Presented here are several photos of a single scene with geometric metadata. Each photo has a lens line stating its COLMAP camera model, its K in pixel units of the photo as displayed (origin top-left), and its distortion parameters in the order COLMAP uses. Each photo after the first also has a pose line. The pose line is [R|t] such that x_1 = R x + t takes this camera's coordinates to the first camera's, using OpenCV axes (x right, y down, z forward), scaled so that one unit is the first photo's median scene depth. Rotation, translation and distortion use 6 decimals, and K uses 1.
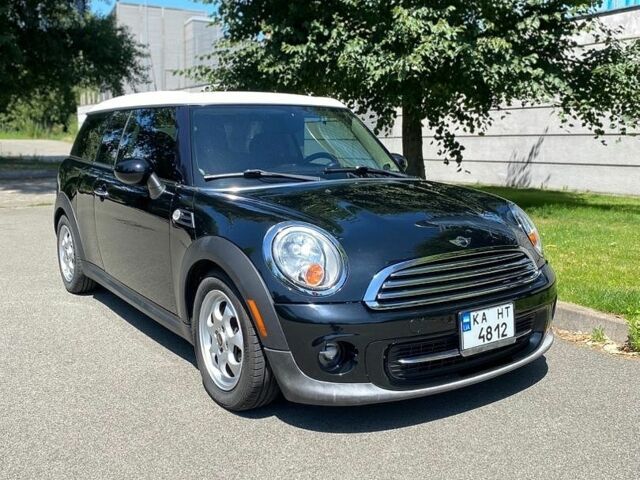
lens RADIAL K [[551.1, 0, 320.0], [0, 551.1, 240.0], [0, 0, 1]] dist [0.070206, -0.011217]
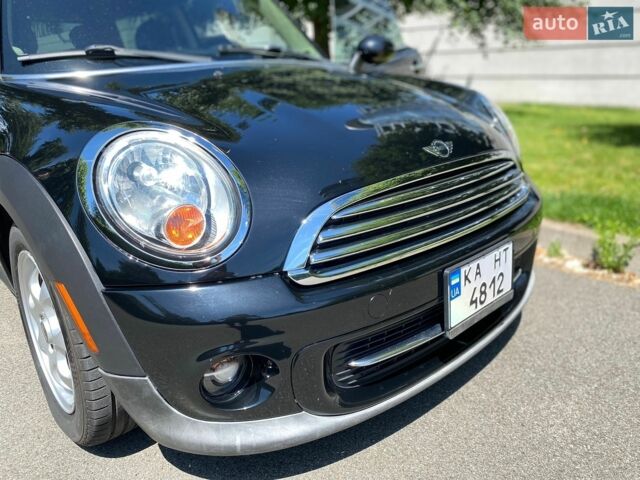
lens RADIAL K [[551.1, 0, 320.0], [0, 551.1, 240.0], [0, 0, 1]] dist [0.070206, -0.011217]
pose [[0.987759, -0.062723, 0.142824, 0.035413], [0.038520, 0.985321, 0.166312, -0.004705], [-0.151159, -0.158775, 0.975675, 0.435609]]
